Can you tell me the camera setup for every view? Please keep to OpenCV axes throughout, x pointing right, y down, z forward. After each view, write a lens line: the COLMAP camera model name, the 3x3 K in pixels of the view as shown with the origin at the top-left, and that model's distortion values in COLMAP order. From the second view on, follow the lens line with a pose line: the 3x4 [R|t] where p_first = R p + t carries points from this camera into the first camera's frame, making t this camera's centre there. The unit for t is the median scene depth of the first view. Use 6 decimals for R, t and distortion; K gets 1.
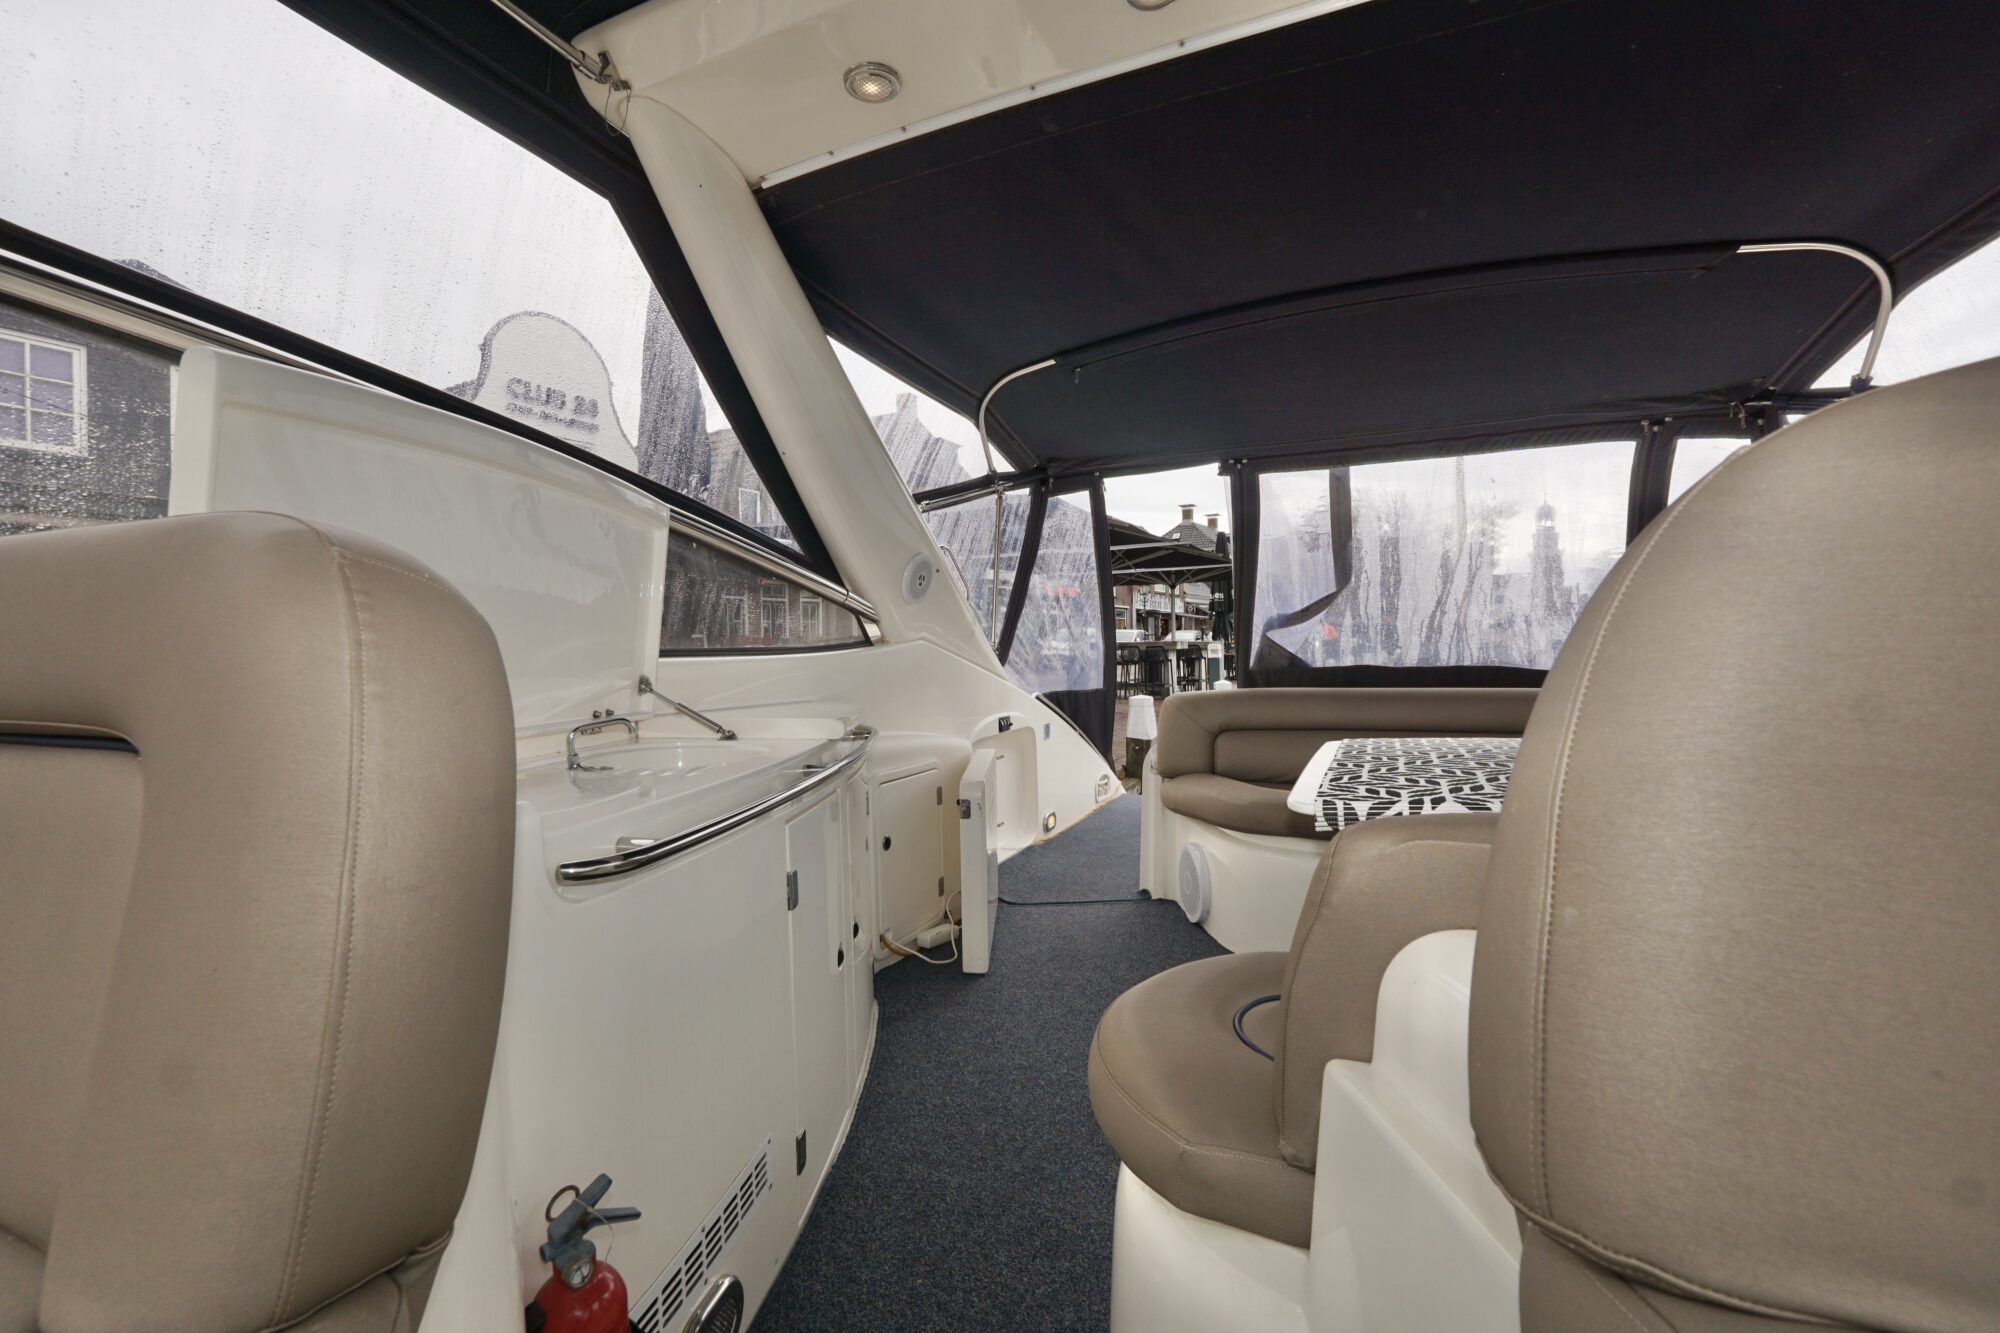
lens RADIAL K [[839.8, 0, 995.3], [0, 839.8, 656.6], [0, 0, 1]] dist [-0.016325, 0.004899]
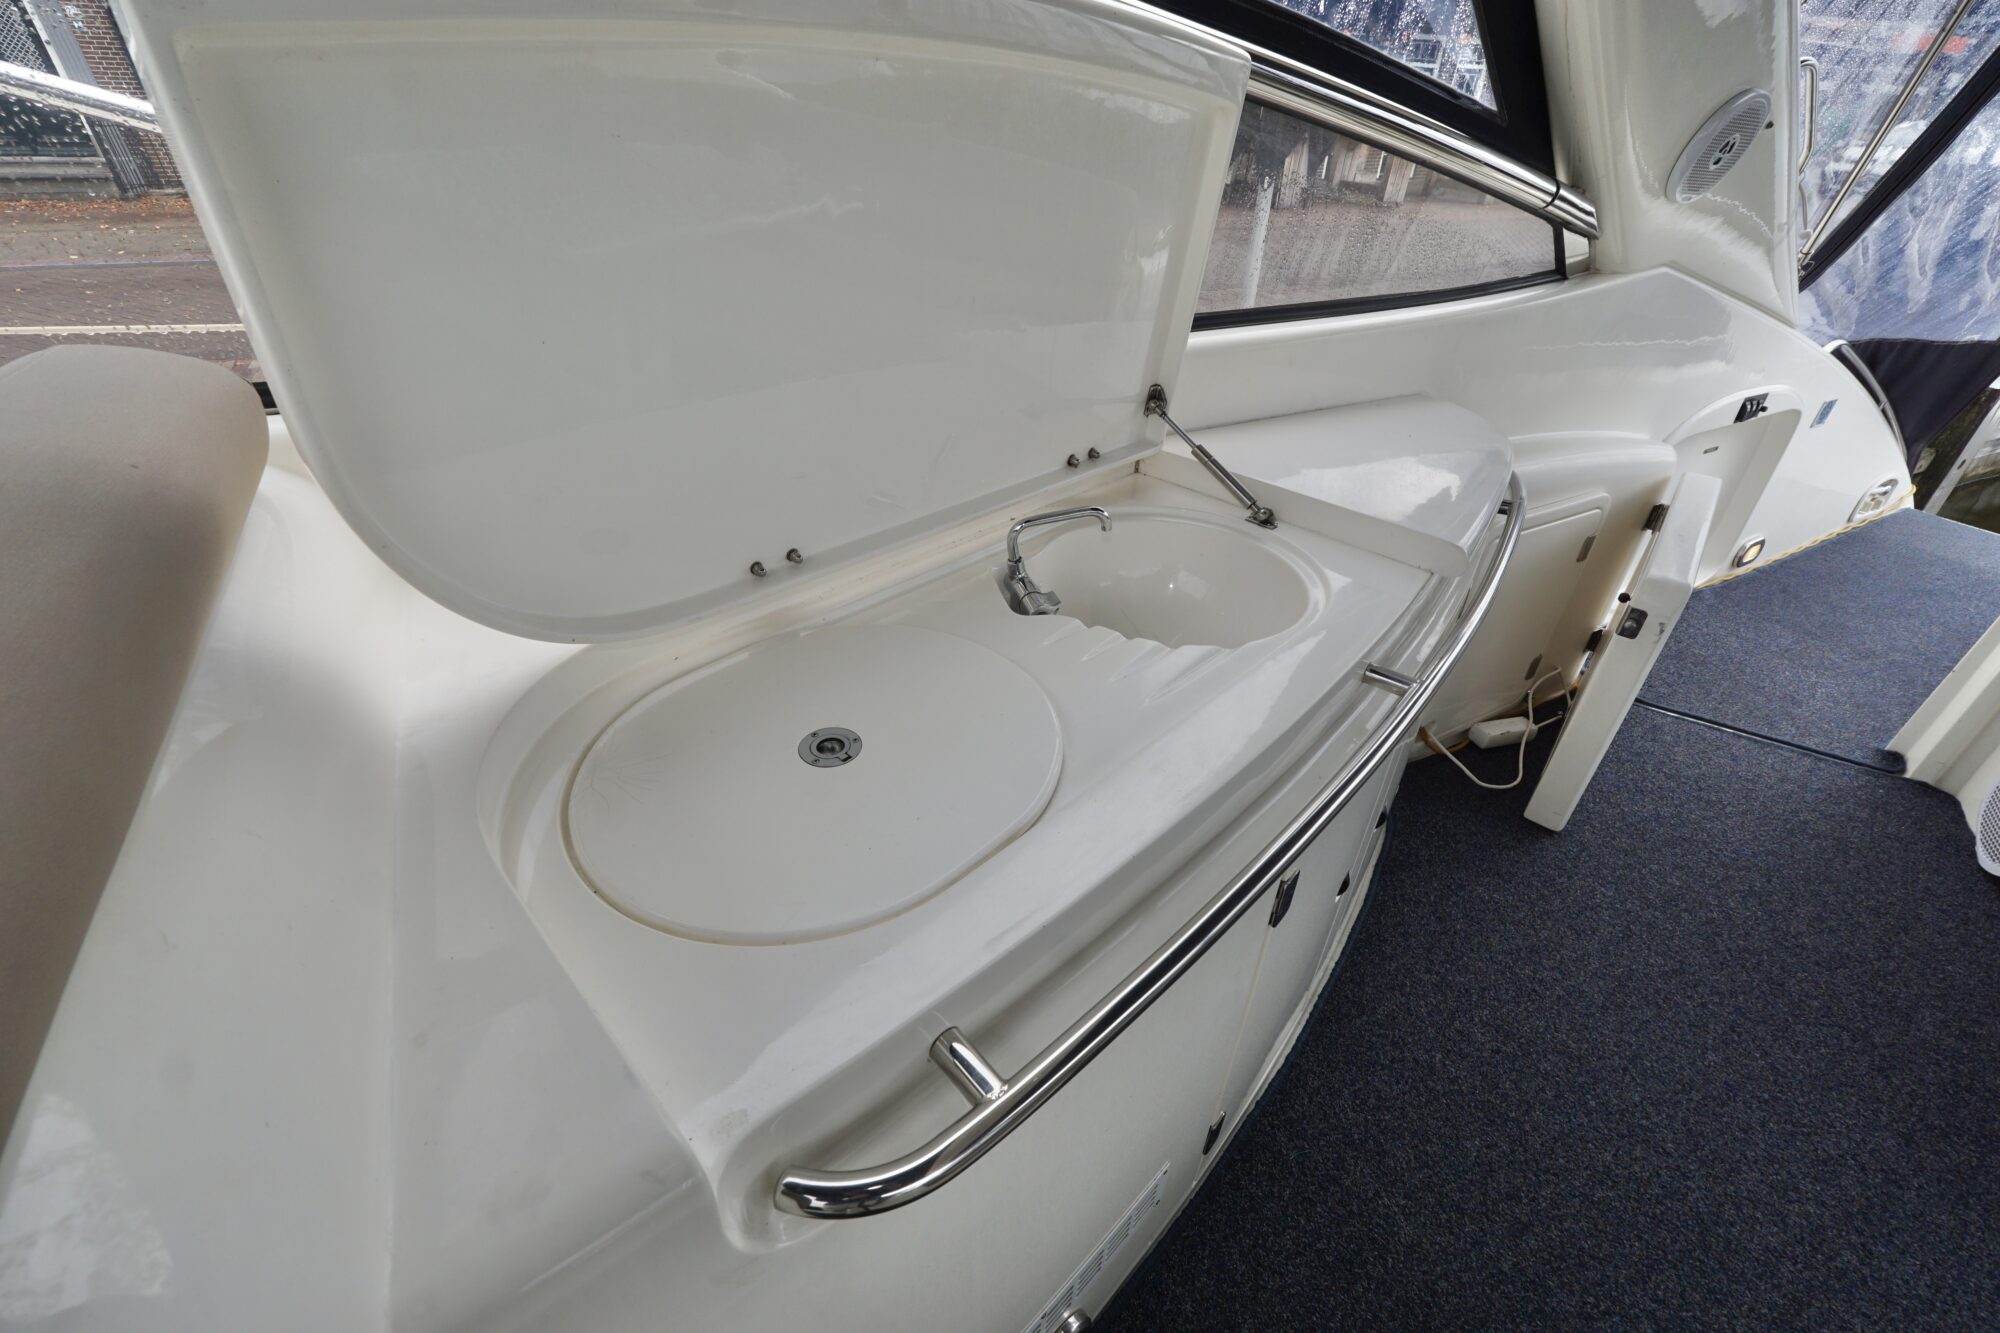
lens RADIAL K [[839.8, 0, 995.3], [0, 839.8, 656.6], [0, 0, 1]] dist [-0.016325, 0.004899]
pose [[0.796495, 0.359610, -0.486082, -0.136443], [-0.043363, 0.835817, 0.547293, -0.147612], [0.603088, -0.414838, 0.681318, 0.412242]]
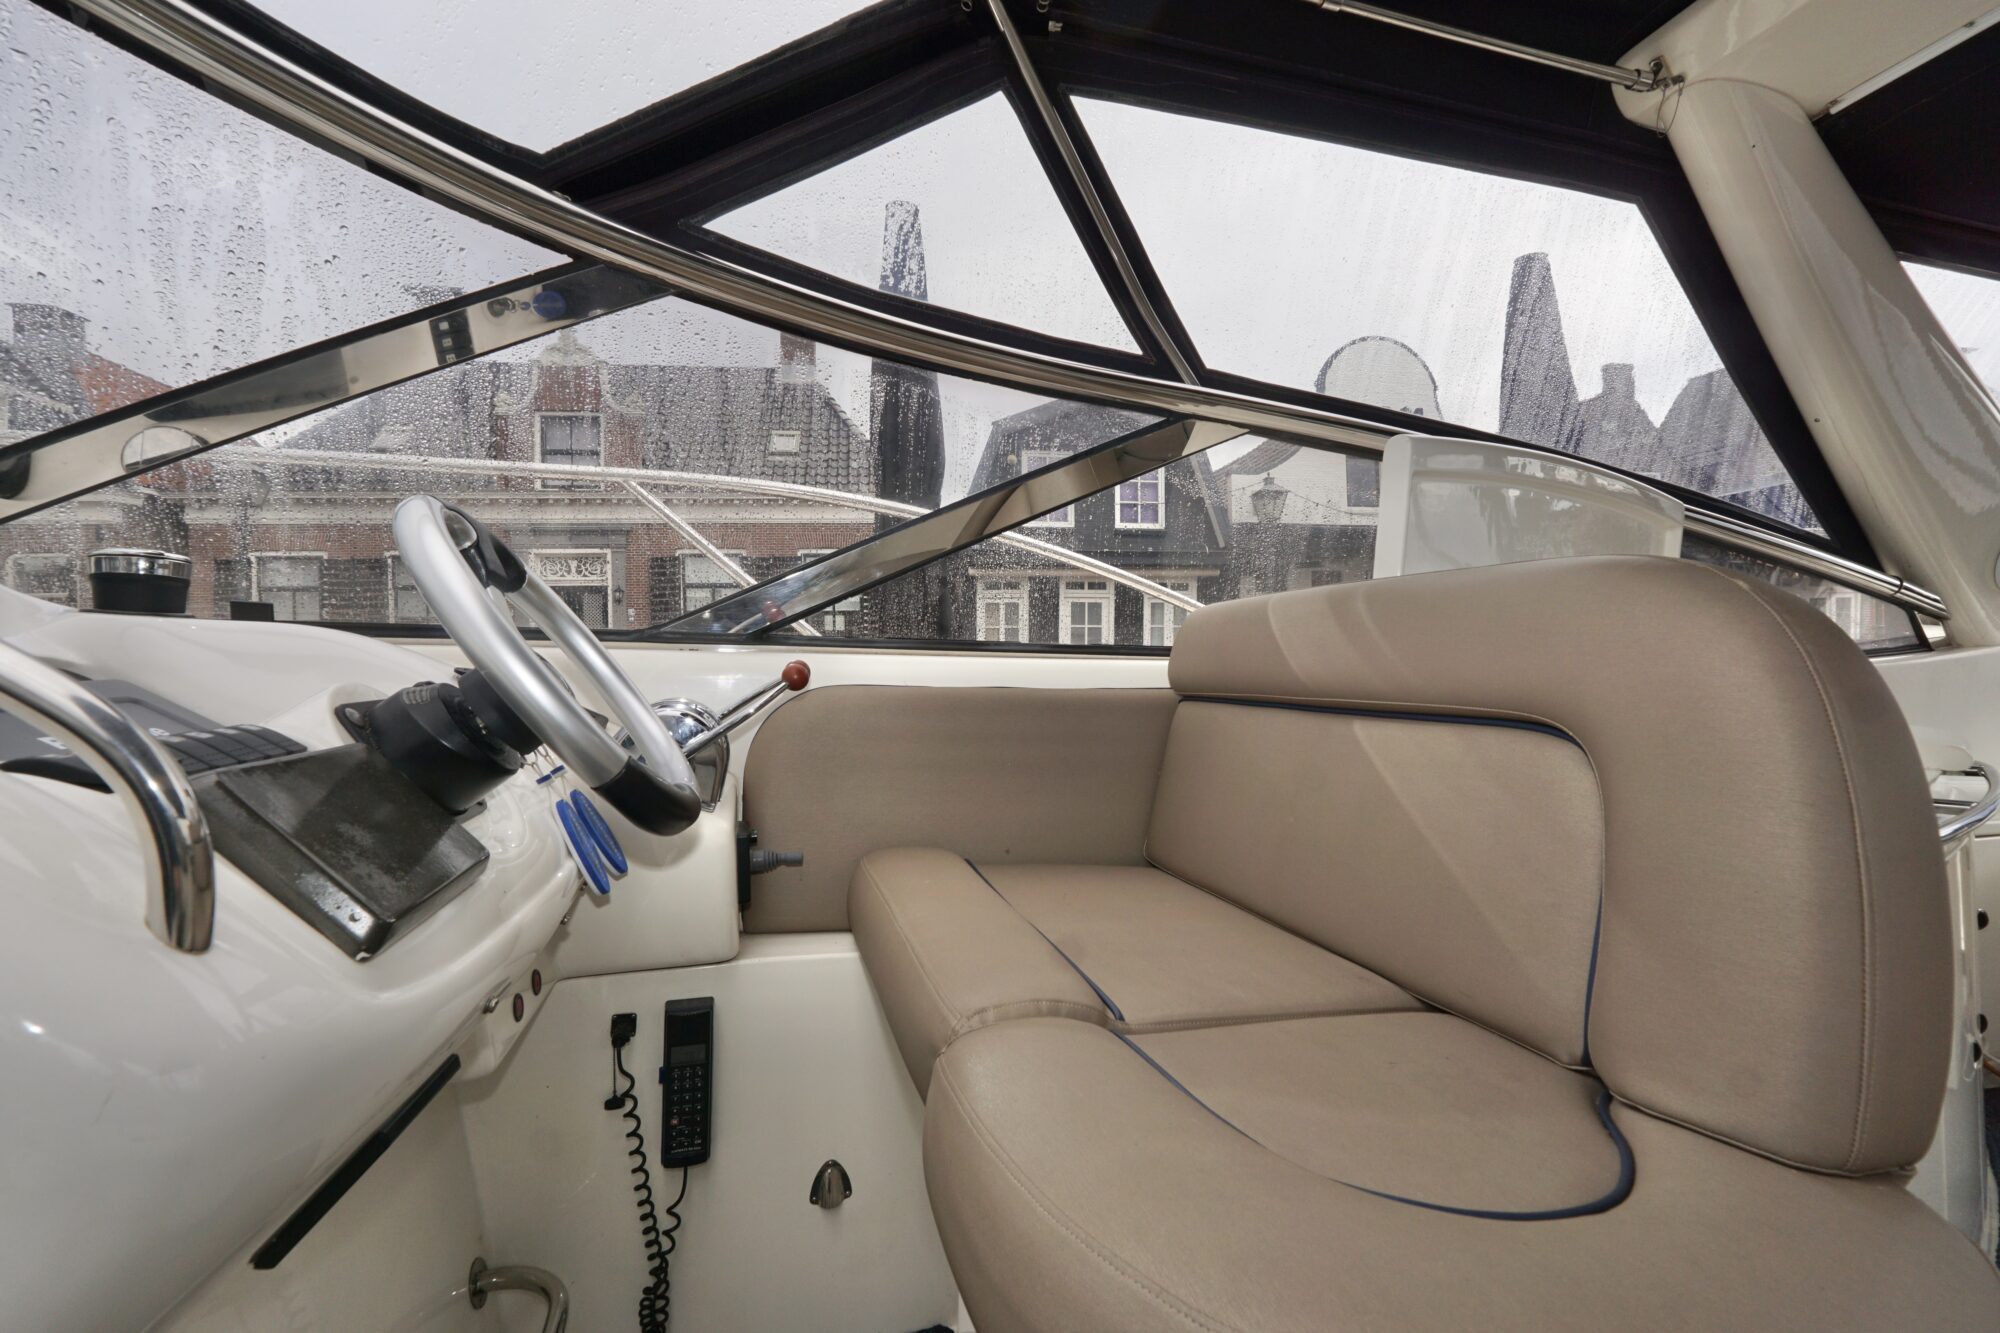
lens RADIAL K [[839.8, 0, 995.3], [0, 839.8, 656.6], [0, 0, 1]] dist [-0.016325, 0.004899]
pose [[0.625034, 0.005940, -0.780575, -0.145741], [-0.009857, 0.999951, -0.000283, 0.001103], [0.780535, 0.007871, 0.625062, -0.187733]]
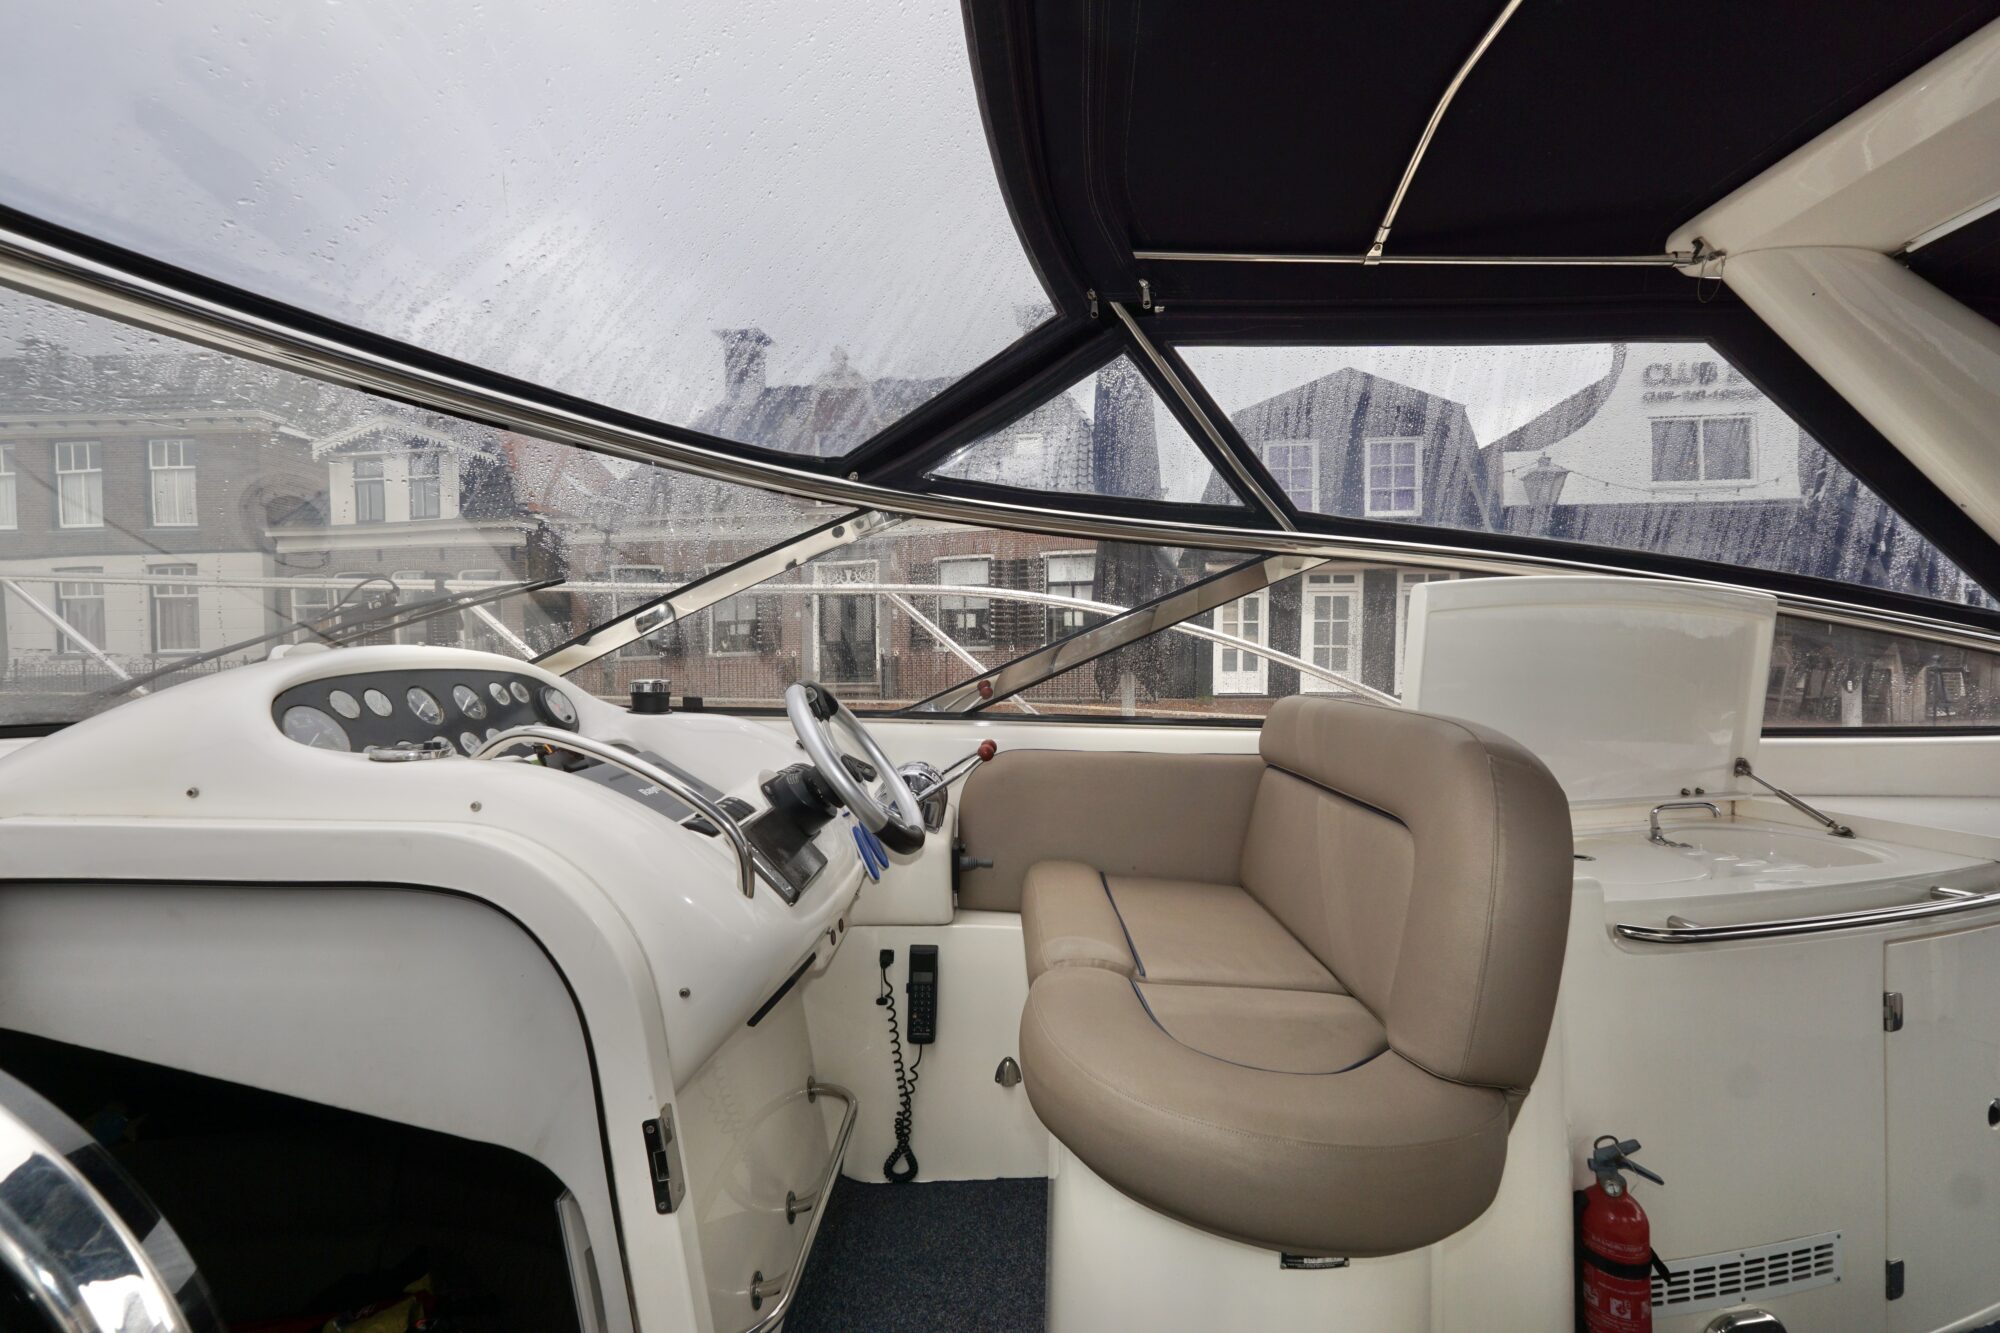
lens RADIAL K [[839.8, 0, 995.3], [0, 839.8, 656.6], [0, 0, 1]] dist [-0.016325, 0.004899]
pose [[0.373700, 0.024635, -0.927222, 0.204292], [-0.012099, 0.999692, 0.021684, -0.118332], [0.927471, 0.003116, 0.373883, -0.278446]]
